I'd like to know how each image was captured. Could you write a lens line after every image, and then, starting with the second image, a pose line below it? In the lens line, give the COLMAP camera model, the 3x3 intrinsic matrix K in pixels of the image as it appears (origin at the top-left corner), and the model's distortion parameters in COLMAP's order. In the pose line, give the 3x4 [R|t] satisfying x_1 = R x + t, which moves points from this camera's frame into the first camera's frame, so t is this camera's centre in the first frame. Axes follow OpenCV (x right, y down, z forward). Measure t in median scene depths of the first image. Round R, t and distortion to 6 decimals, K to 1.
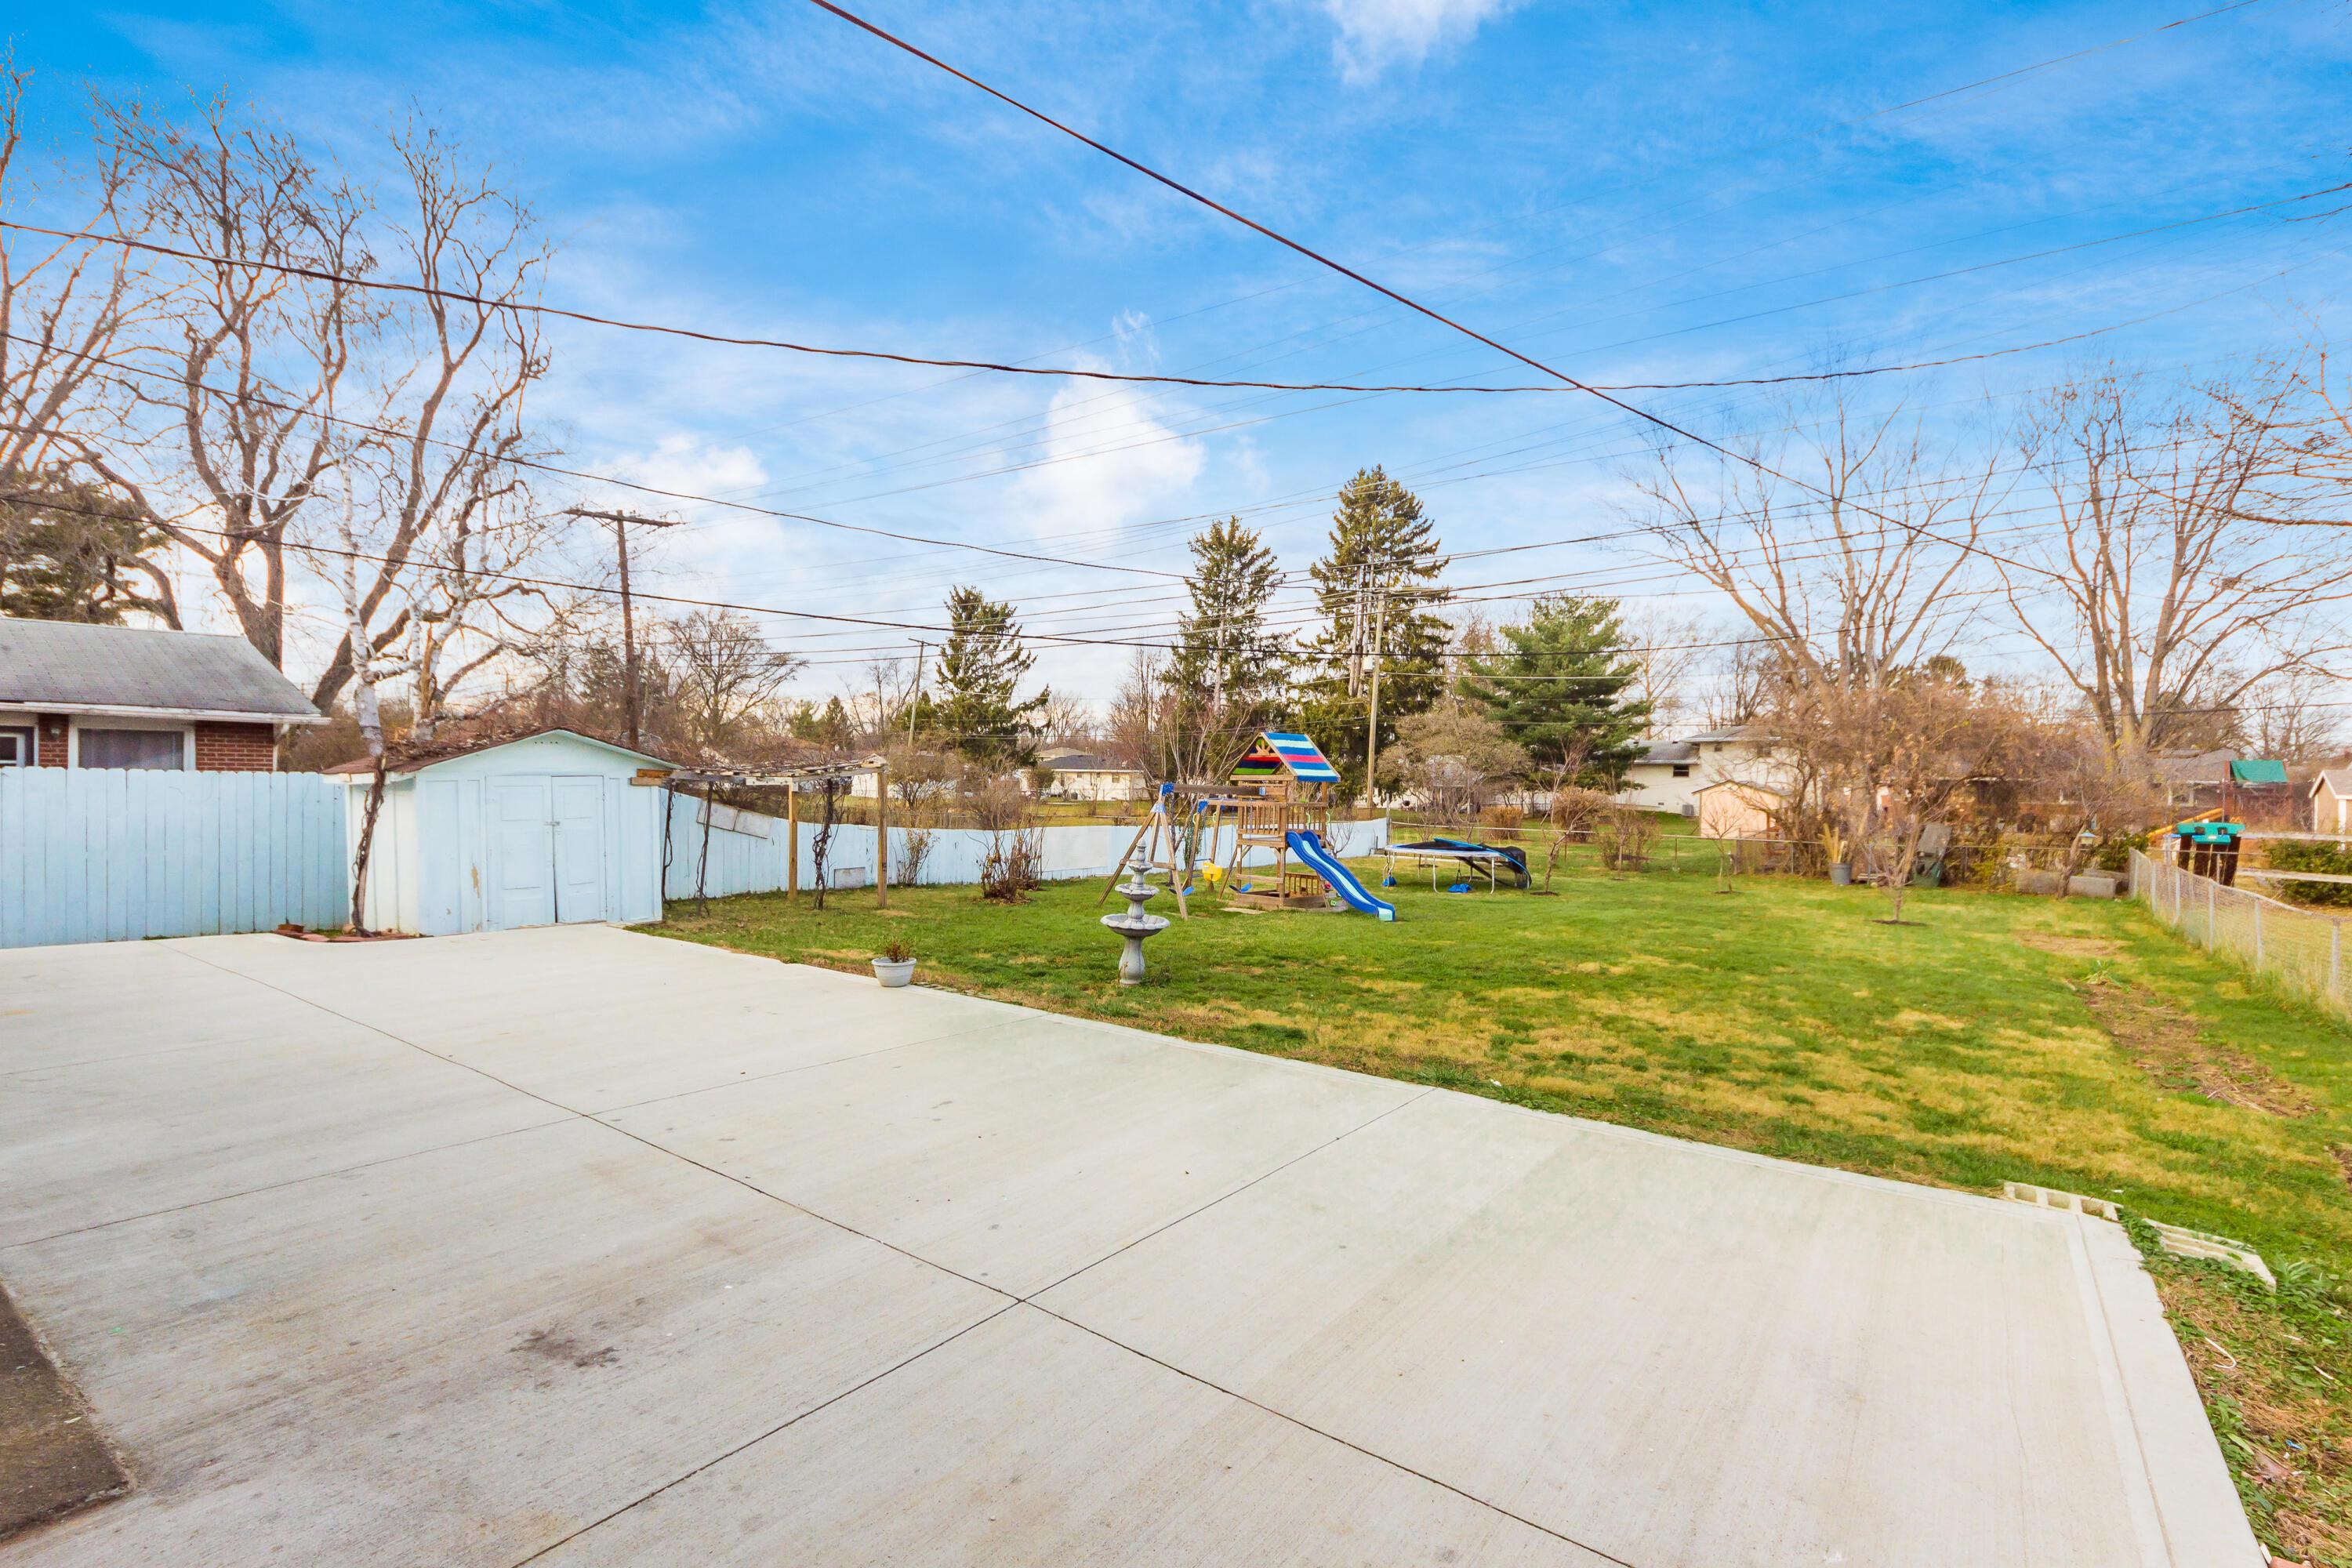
lens RADIAL K [[1079.3, 0, 1181.7], [0, 1079.3, 777.4], [0, 0, 1]] dist [0.006125, -0.000063]
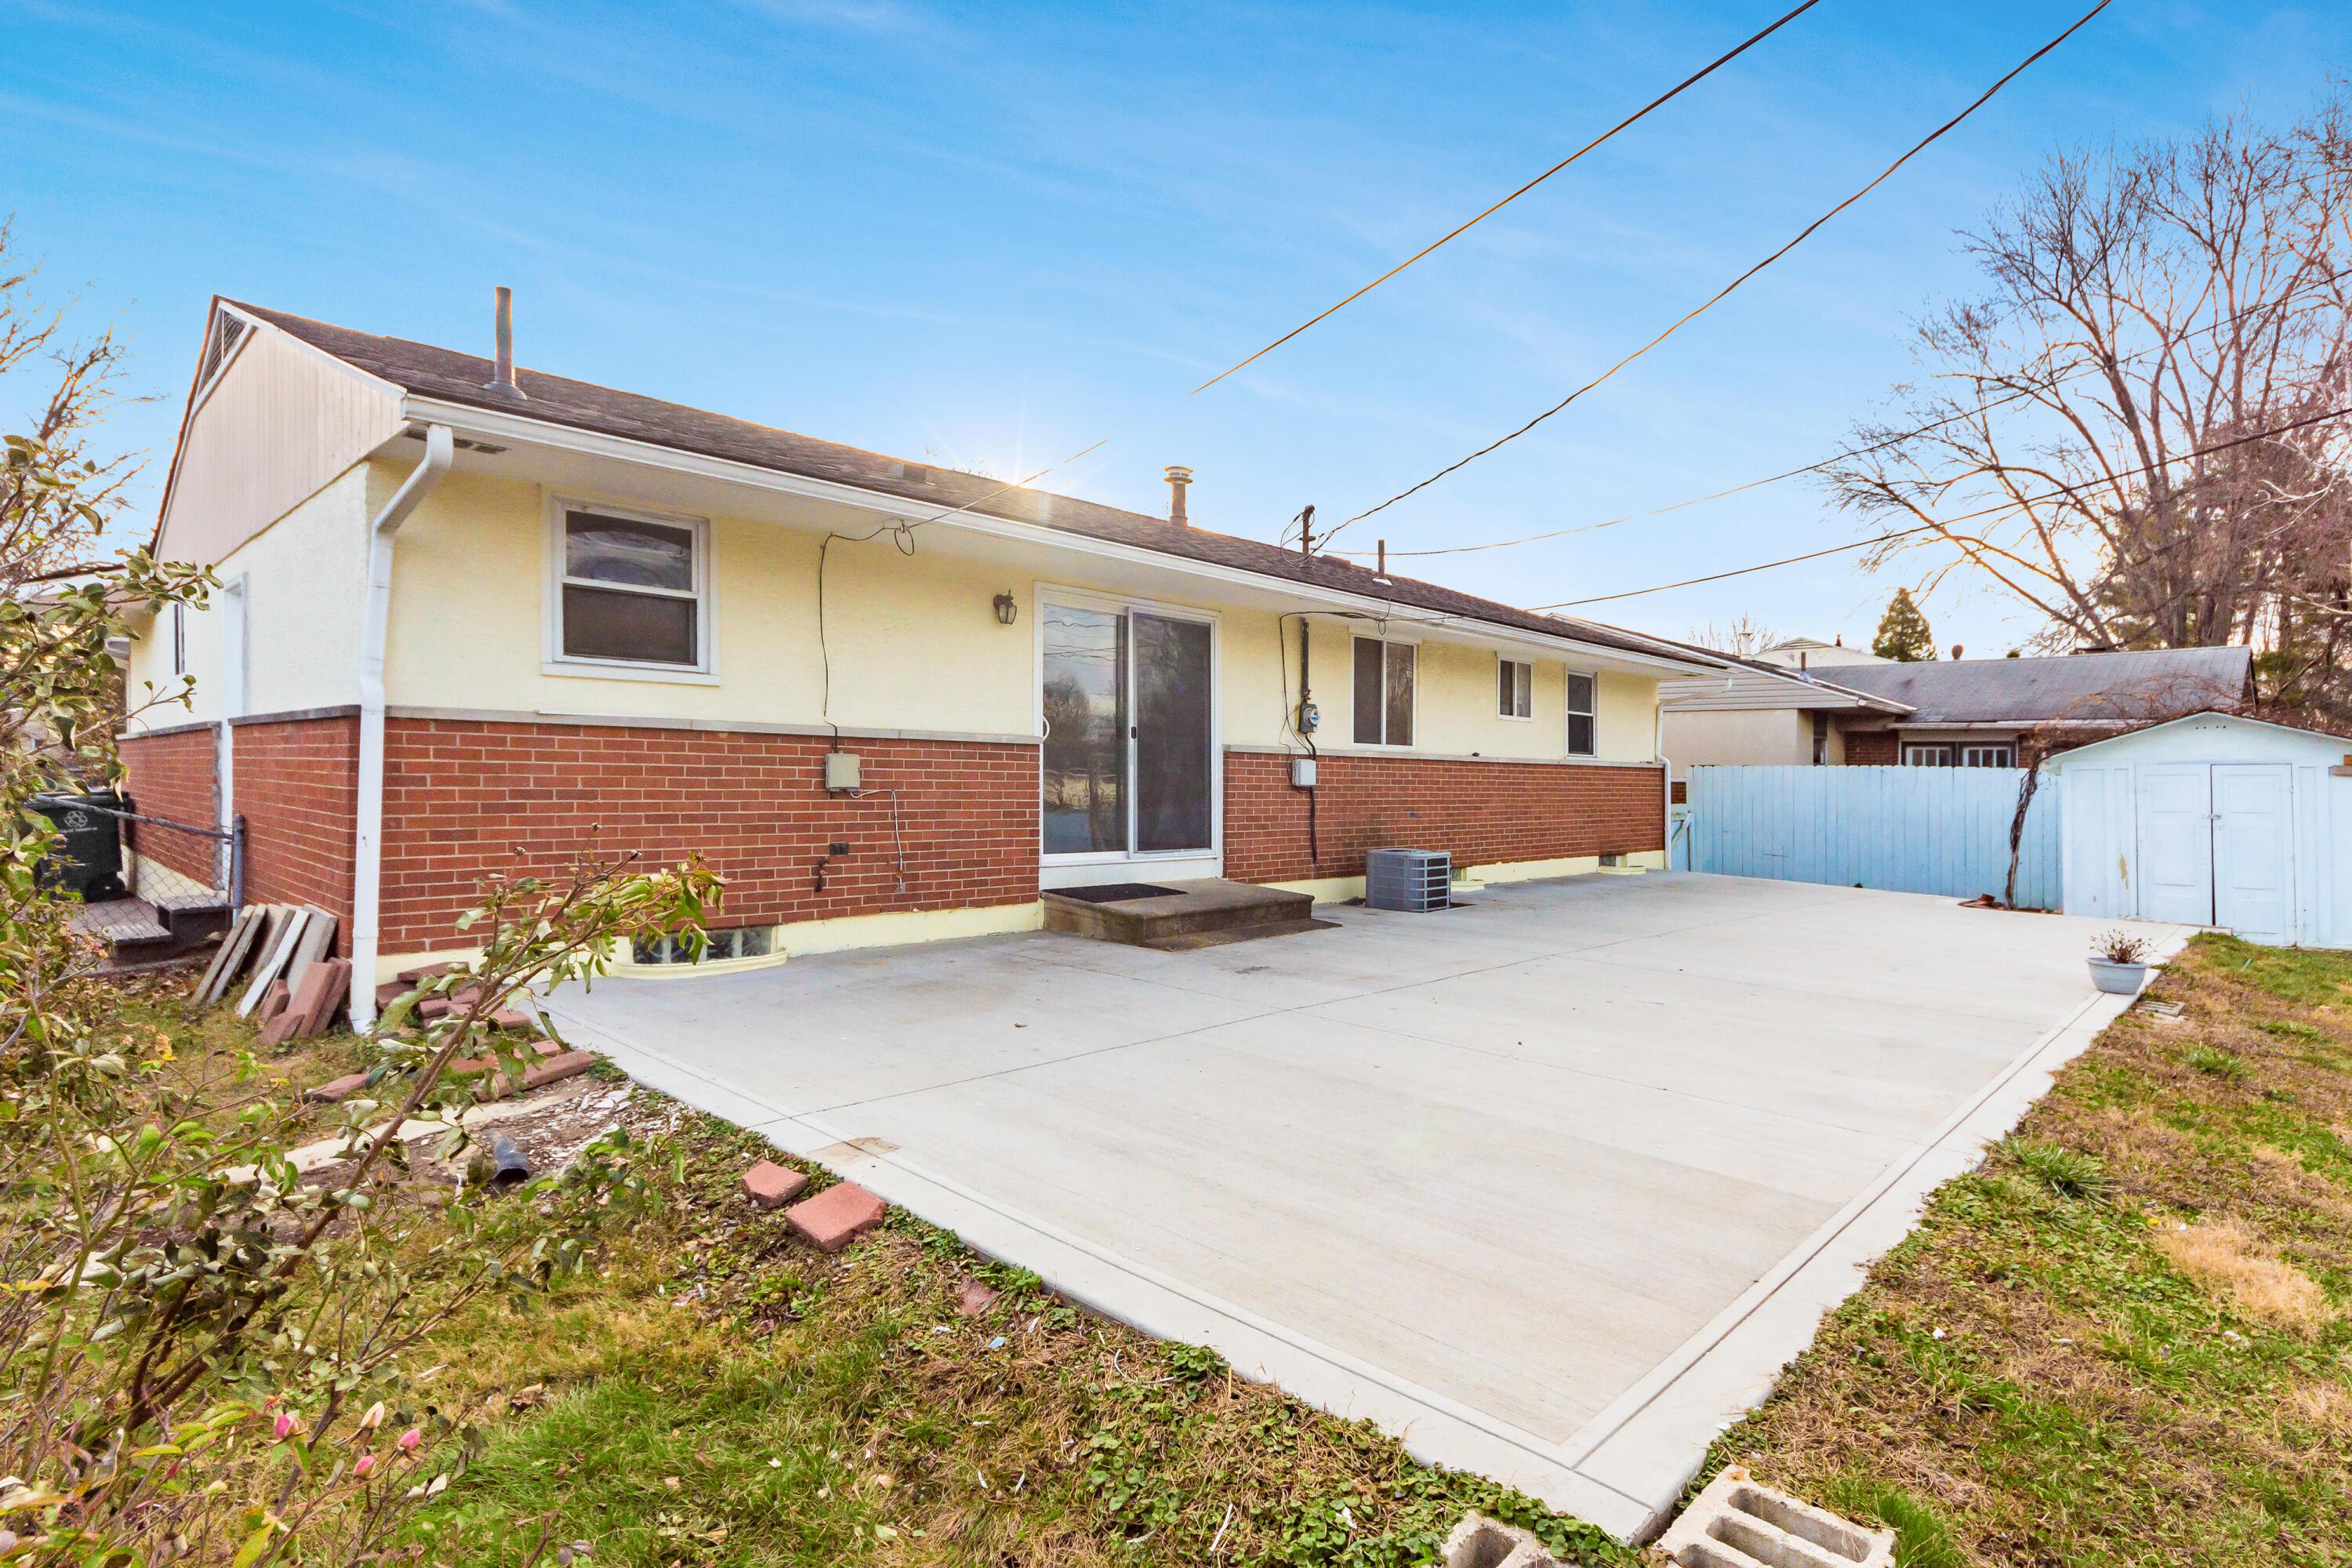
lens RADIAL K [[1151.1, 0, 1195.1], [0, 1151.1, 790.3], [0, 0, 1]] dist [0.004260, 0.000742]
pose [[-0.136729, -0.008171, -0.990575, 0.512205], [-0.018246, 0.999817, -0.005728, 0.047466], [0.990440, 0.017290, -0.136853, 0.340431]]
